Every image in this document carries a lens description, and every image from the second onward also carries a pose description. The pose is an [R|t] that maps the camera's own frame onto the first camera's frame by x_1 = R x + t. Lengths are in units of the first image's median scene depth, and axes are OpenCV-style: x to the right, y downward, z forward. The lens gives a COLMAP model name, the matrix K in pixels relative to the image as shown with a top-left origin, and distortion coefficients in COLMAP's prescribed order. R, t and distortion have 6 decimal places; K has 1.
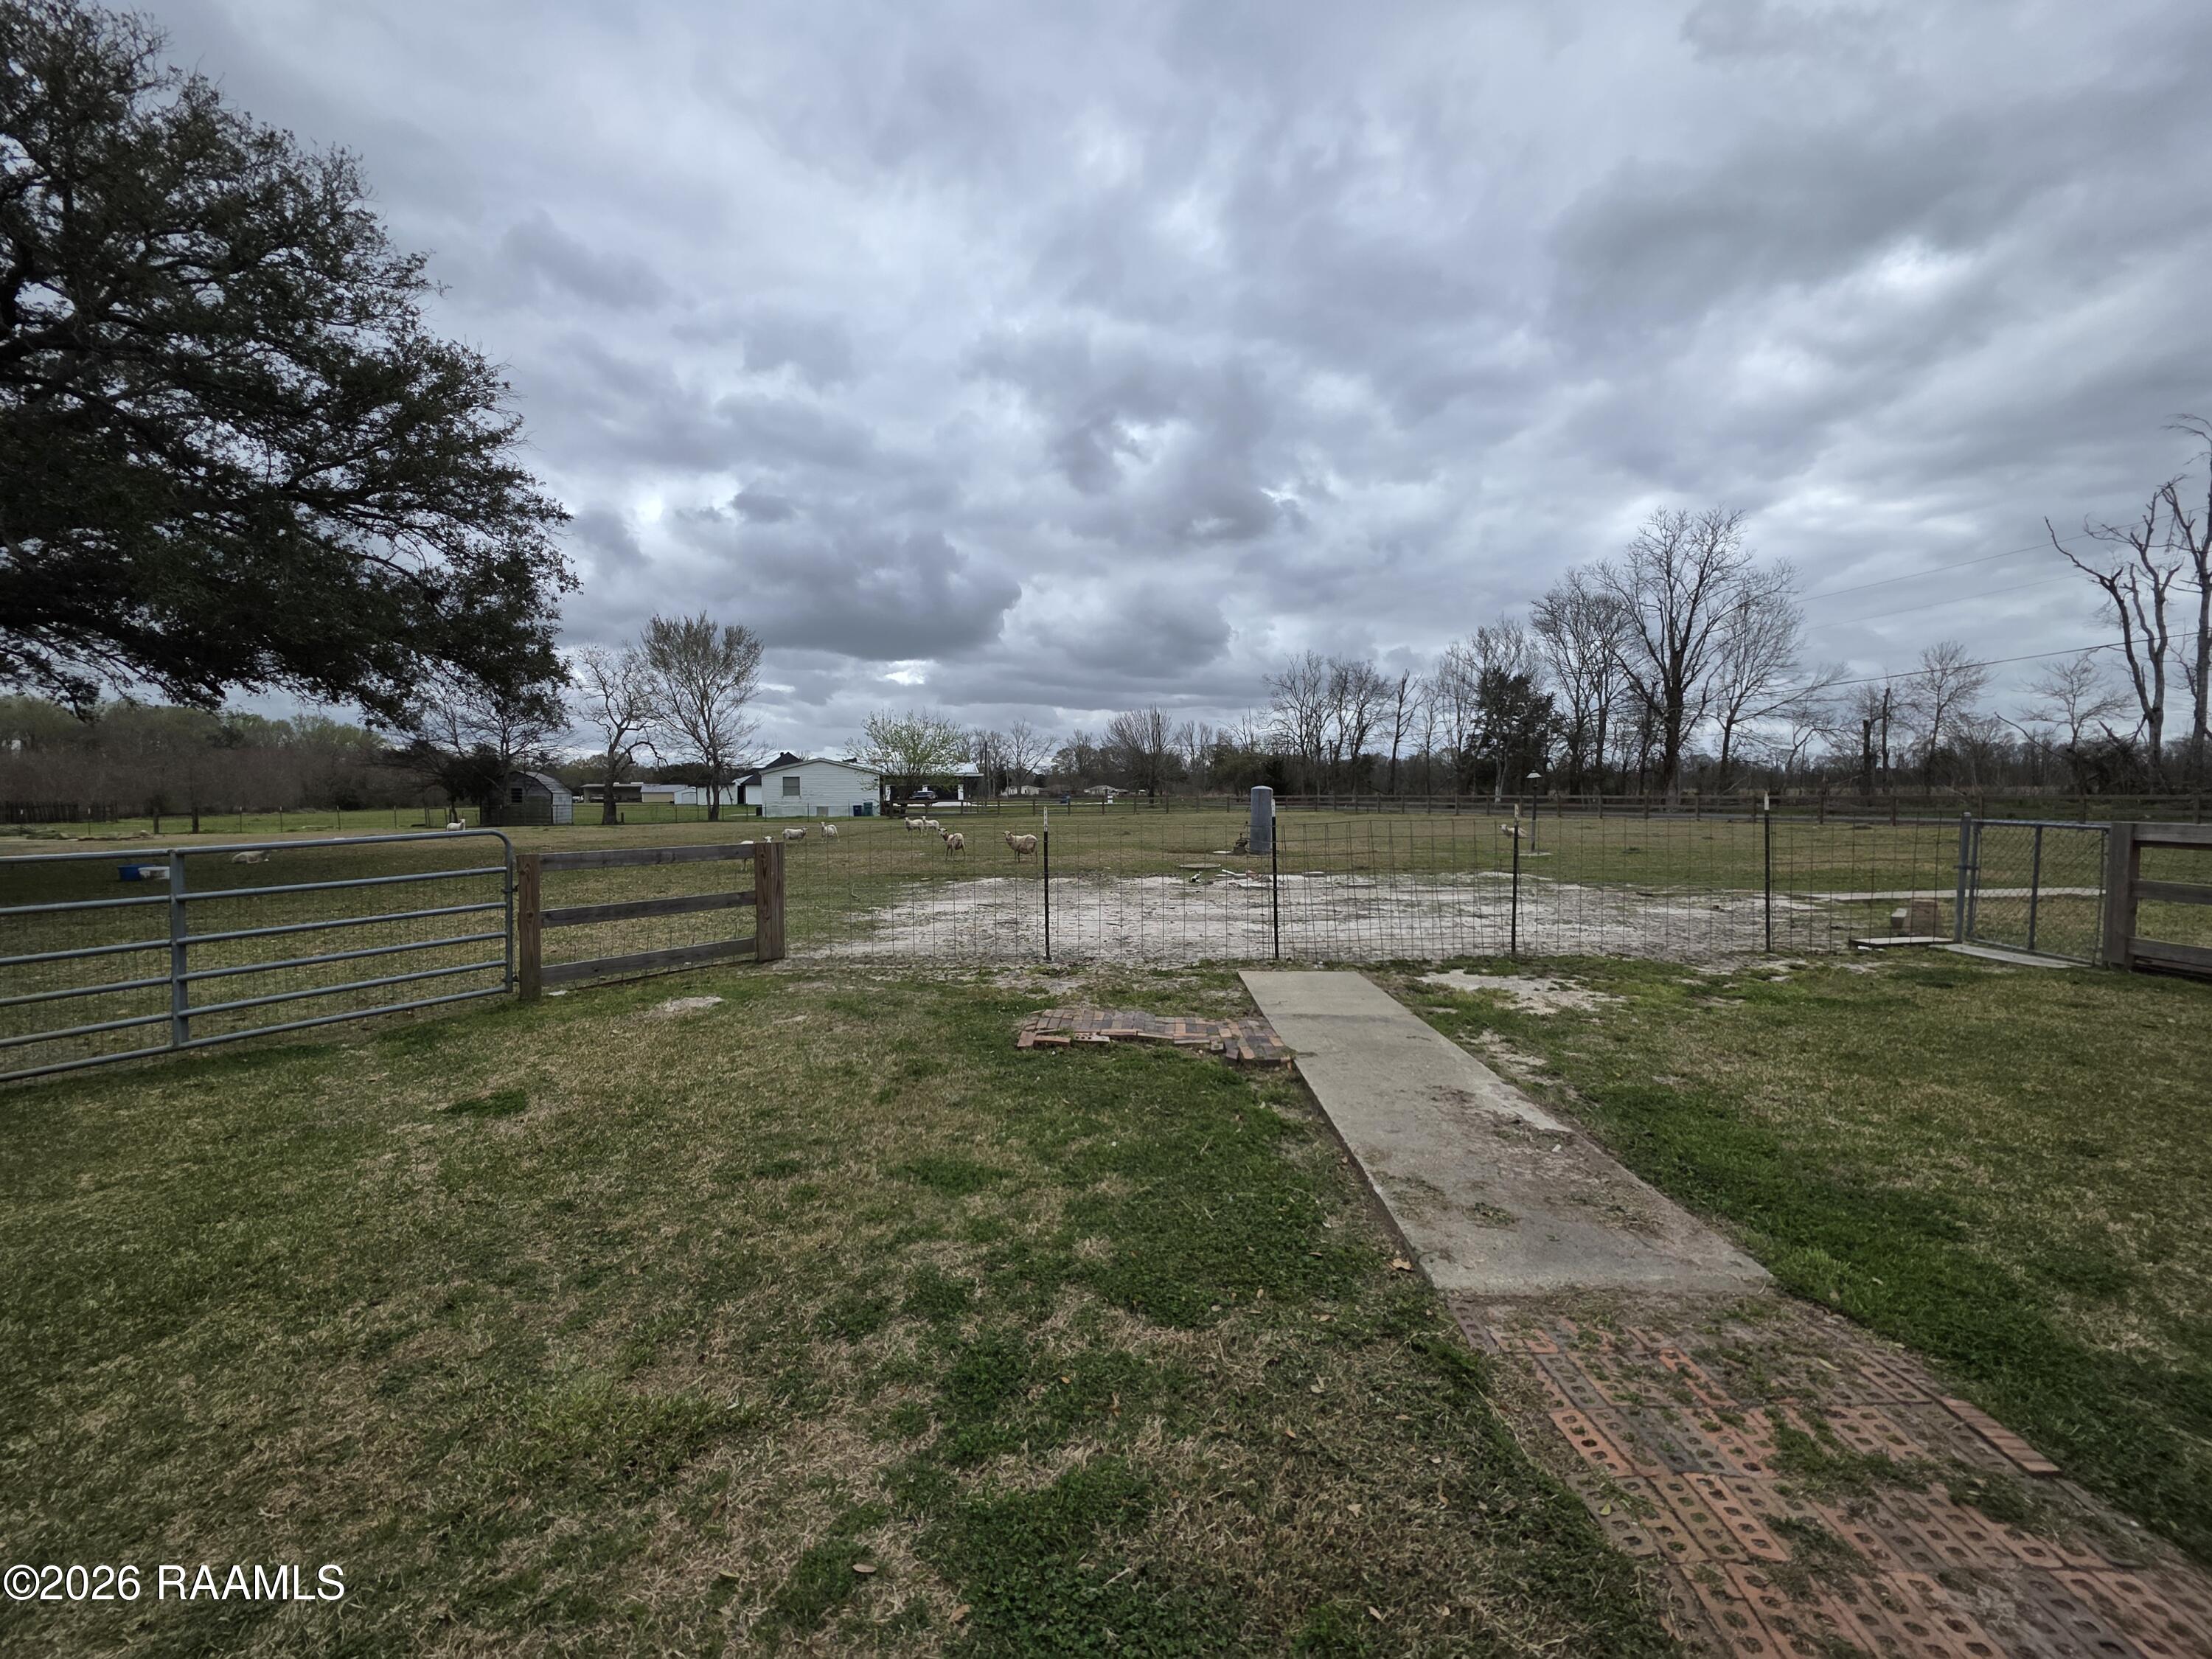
lens RADIAL K [[874.9, 0, 1094.0], [0, 874.9, 824.2], [0, 0, 1]] dist [0.002345, -0.000358]
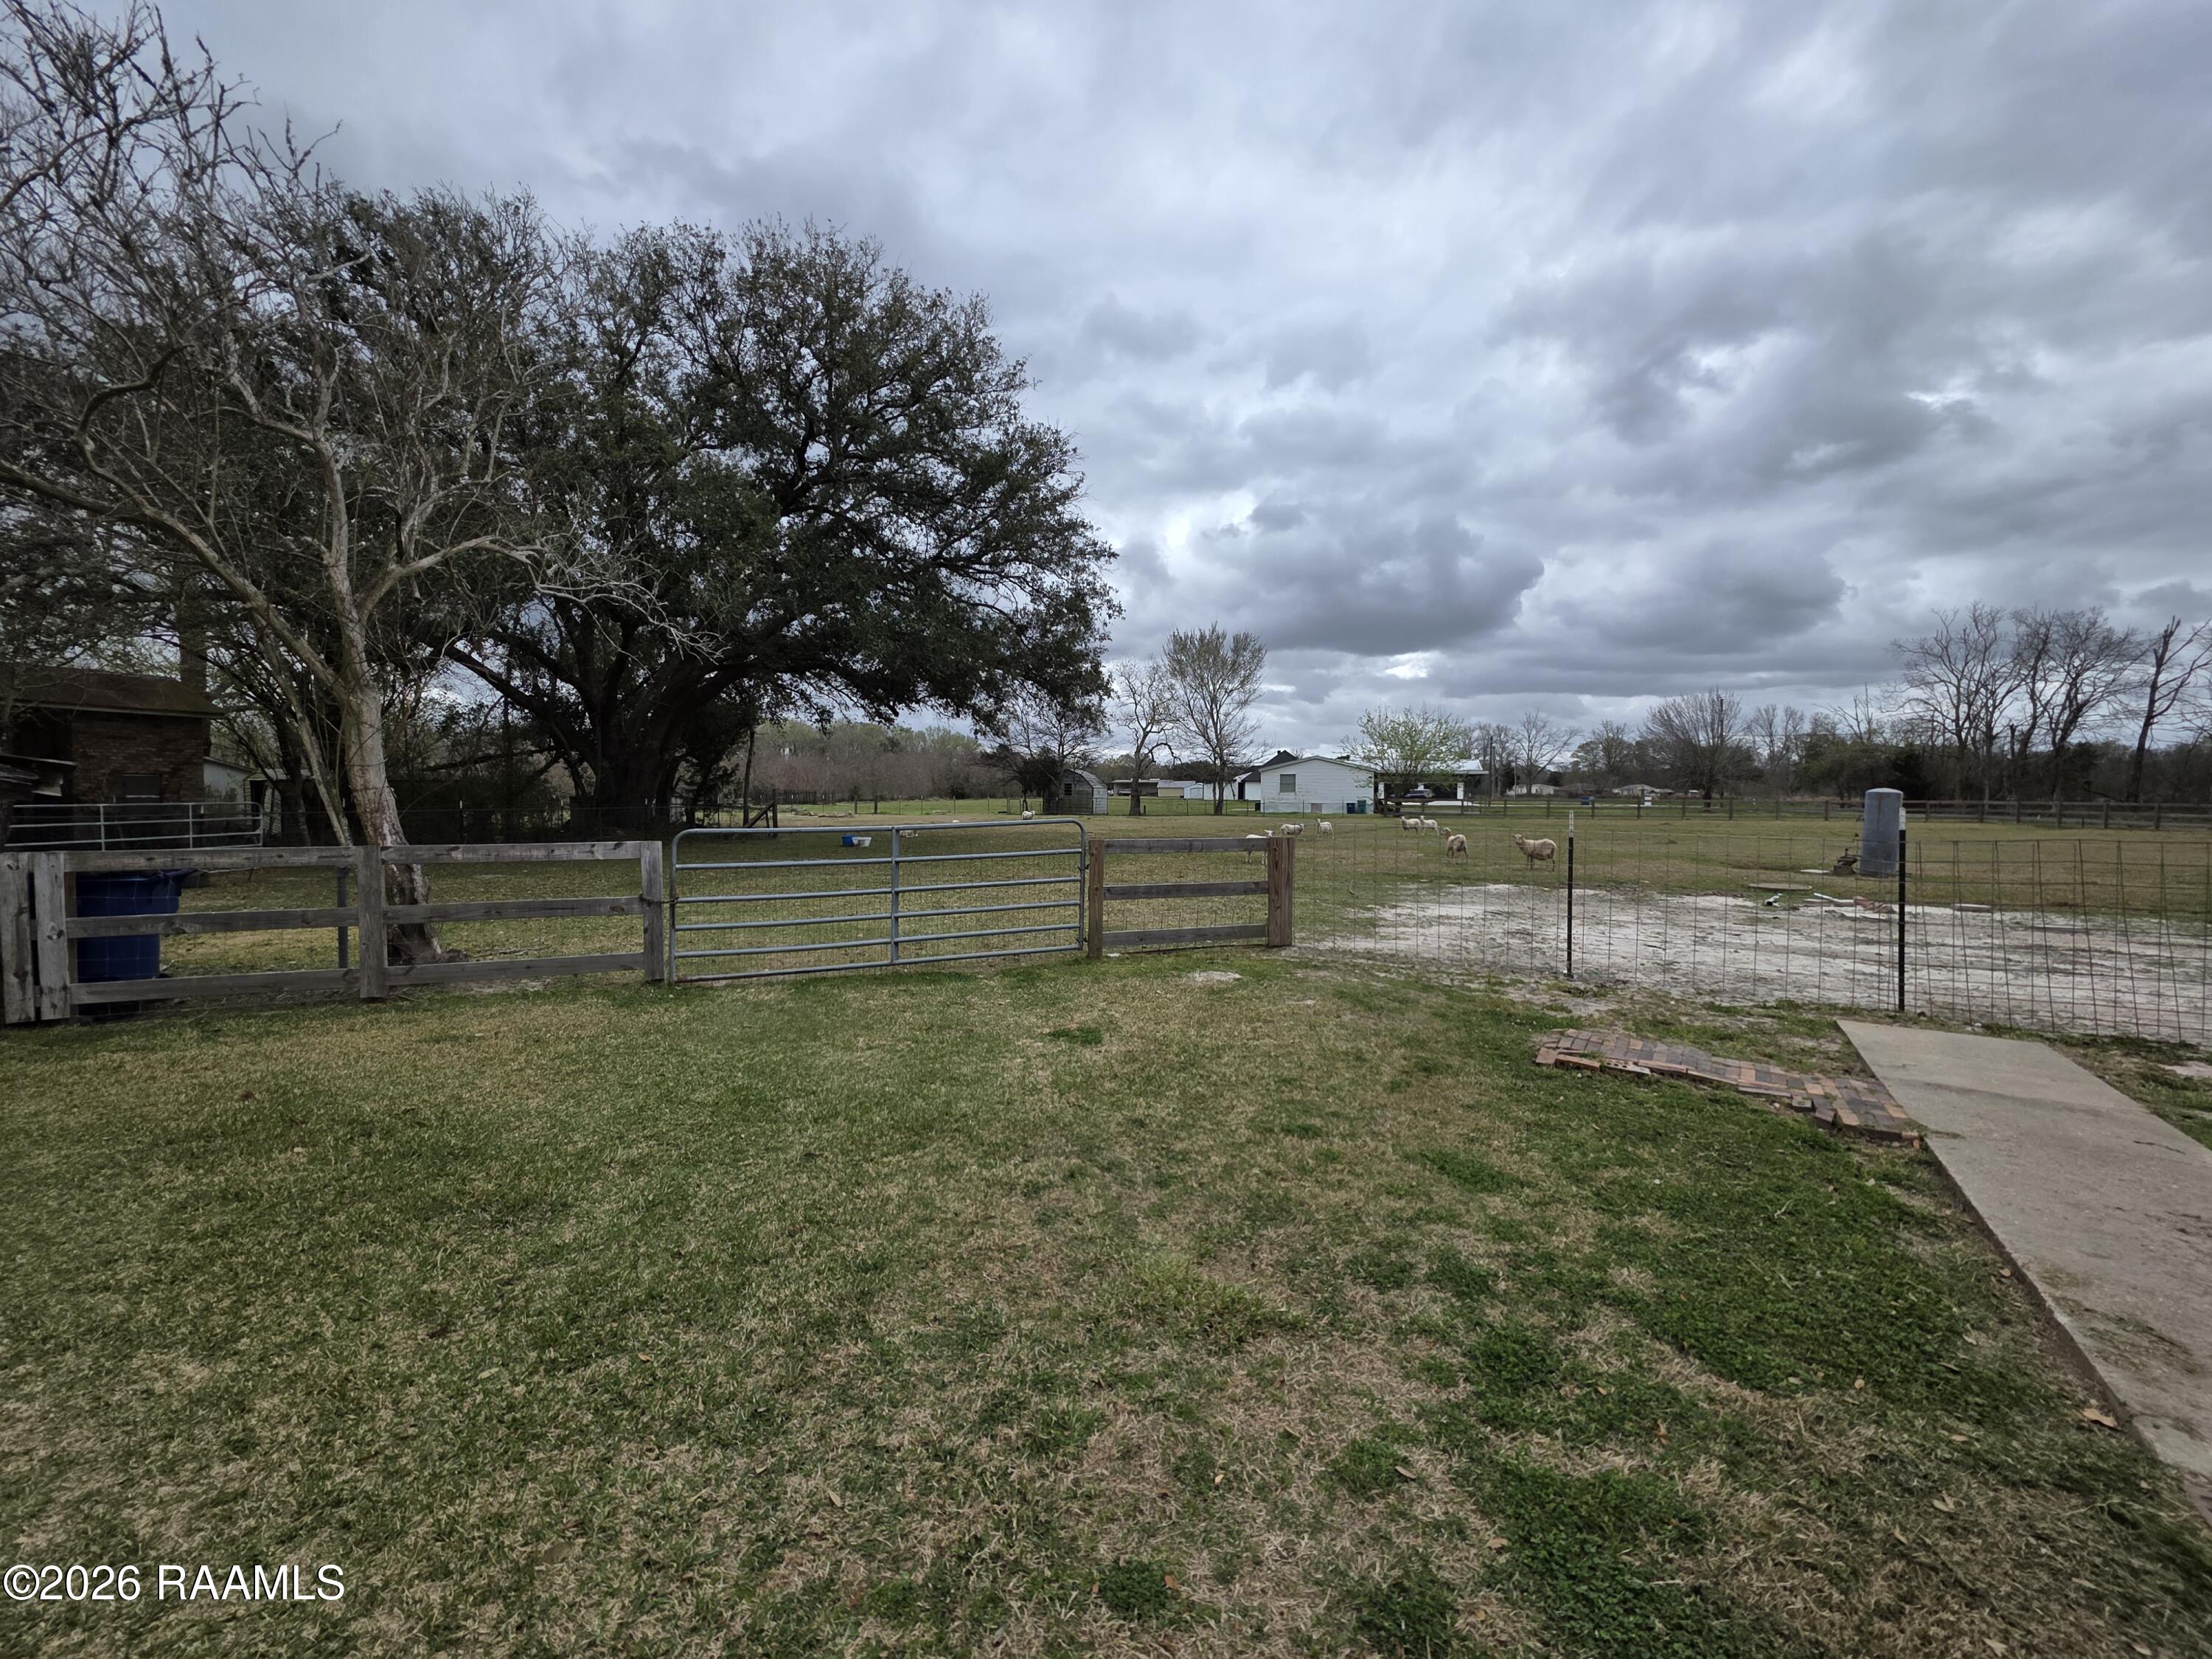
lens RADIAL K [[878.8, 0, 1102.5], [0, 878.8, 821.2], [0, 0, 1]] dist [0.003291, -0.000361]
pose [[0.859552, 0.029753, -0.510182, -0.004619], [-0.029801, 0.999523, 0.008083, -0.000642], [0.510179, 0.008256, 0.860029, -0.024717]]
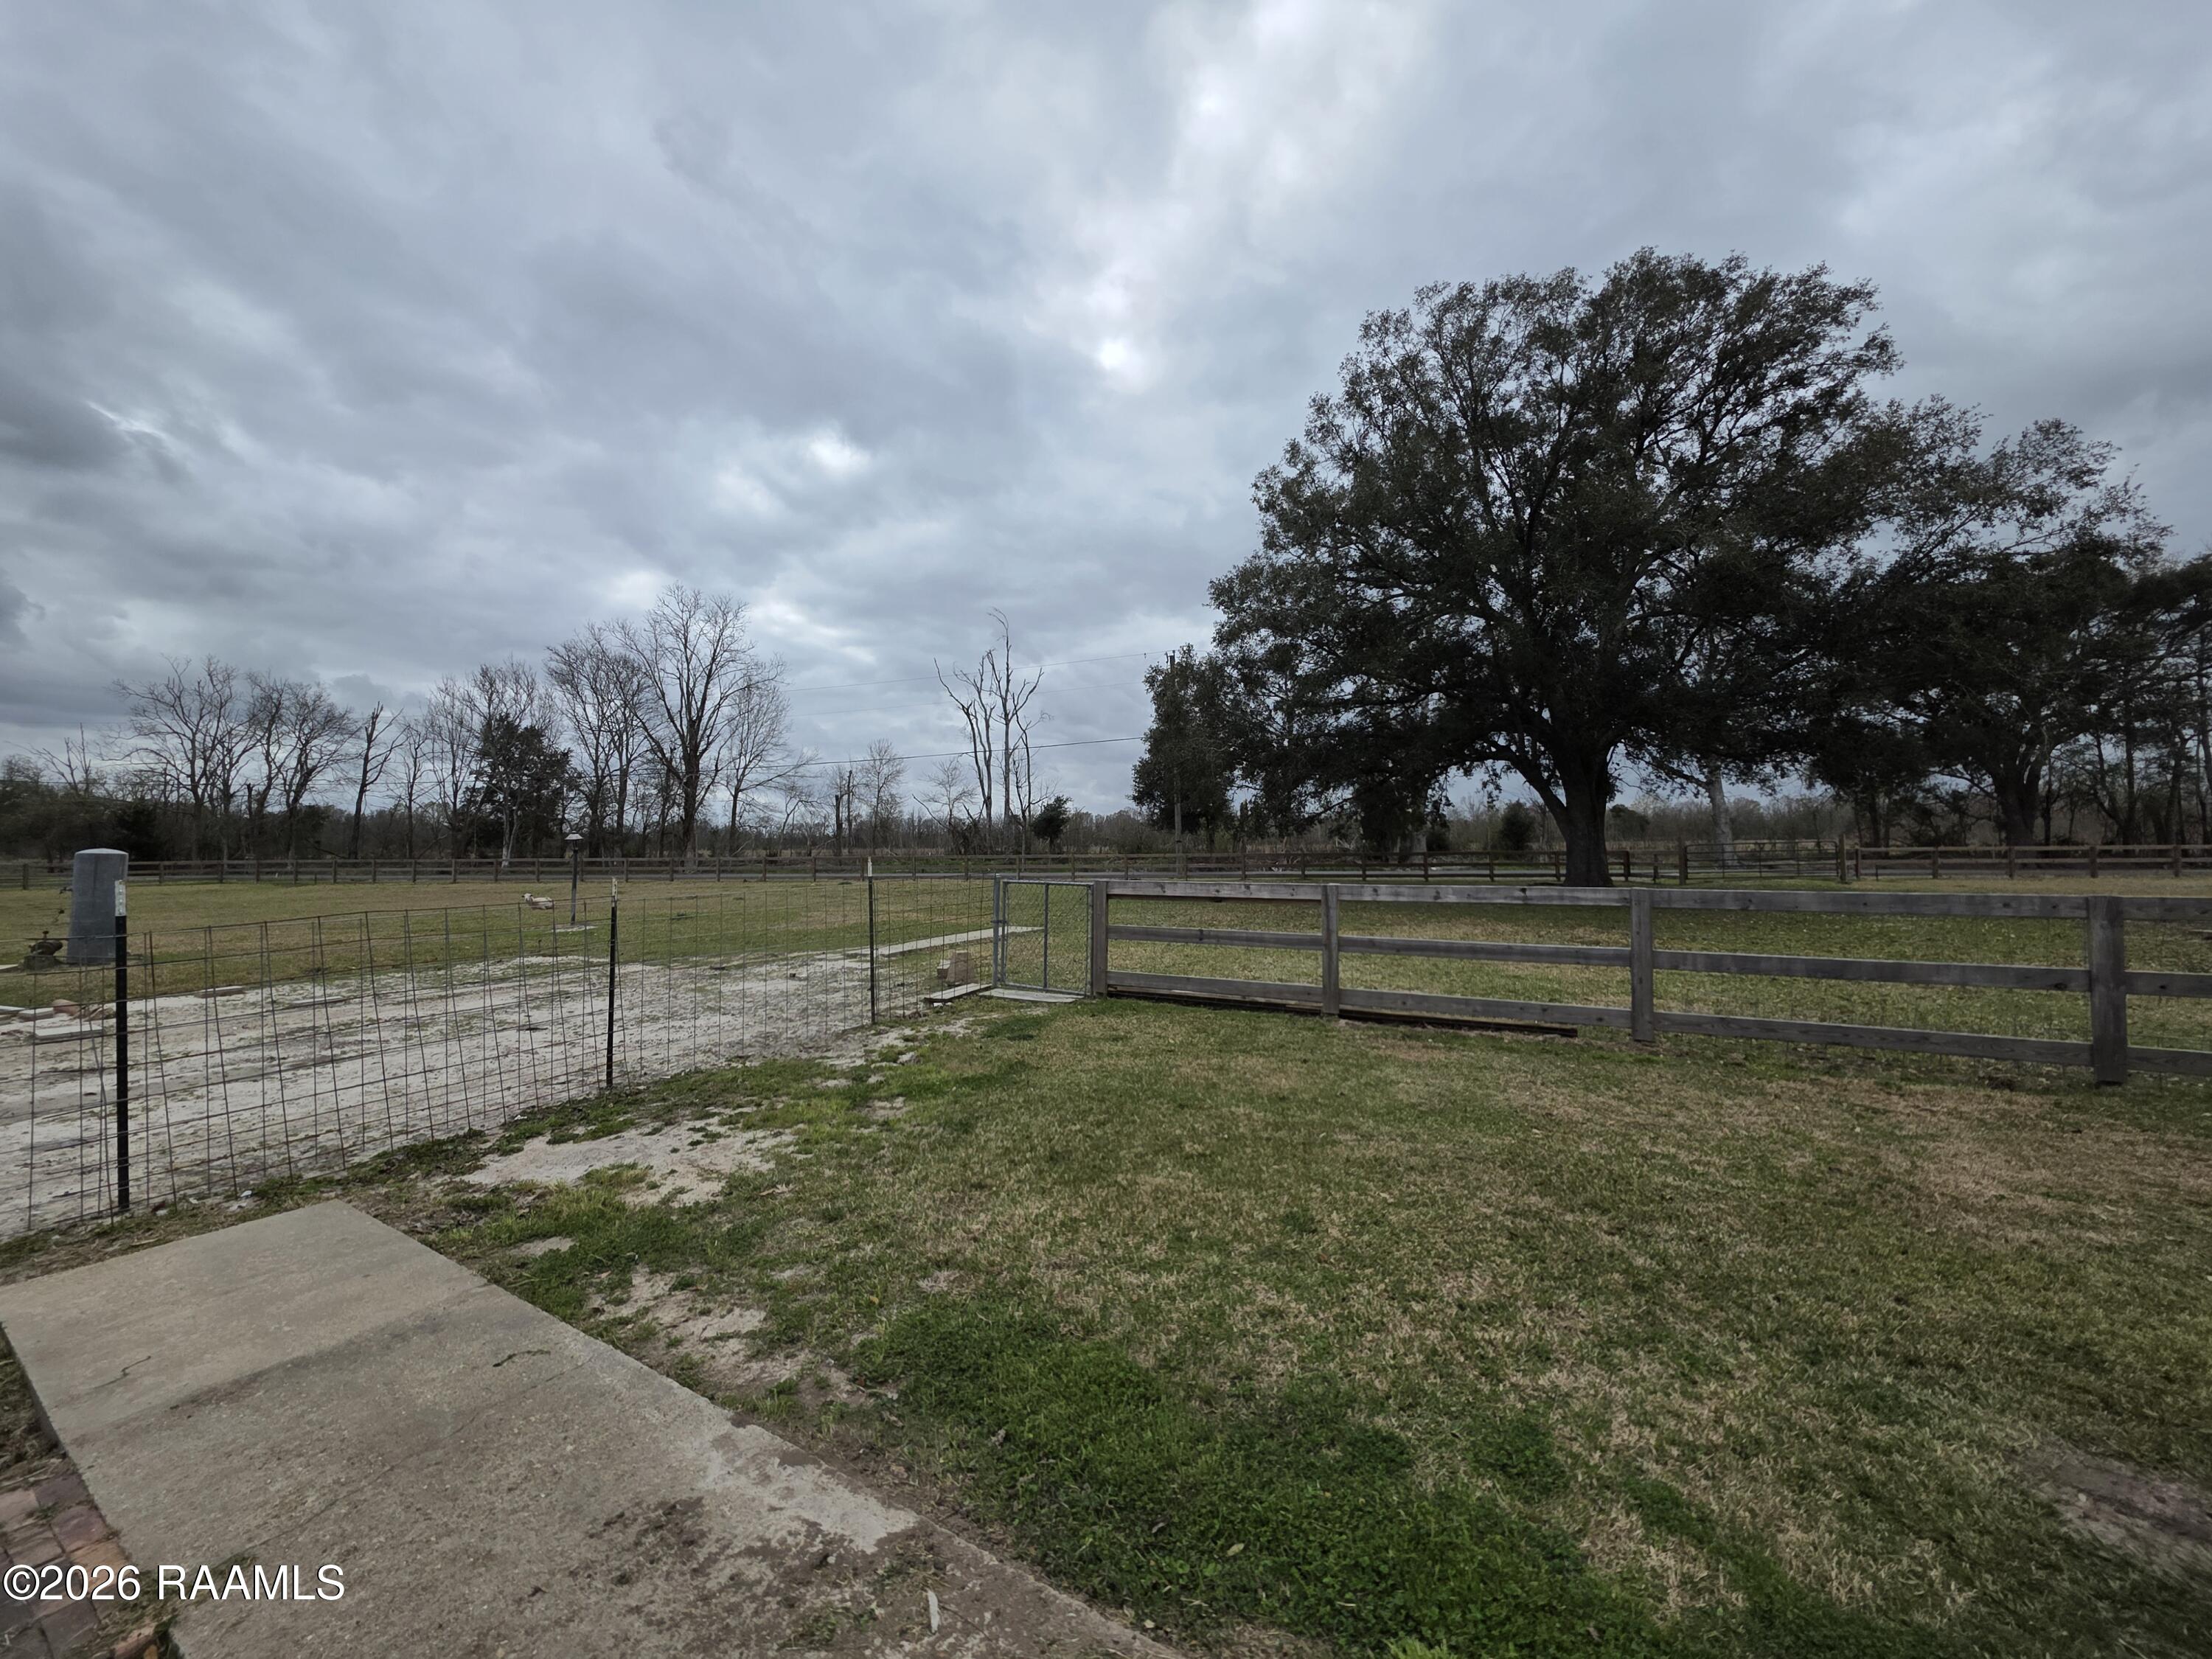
lens RADIAL K [[874.9, 0, 1094.0], [0, 874.9, 824.2], [0, 0, 1]] dist [0.002345, -0.000358]
pose [[0.512995, 0.025127, 0.858024, 0.037786], [0.035046, 0.998125, -0.050183, -0.009487], [-0.857676, 0.055814, 0.511152, 0.168214]]
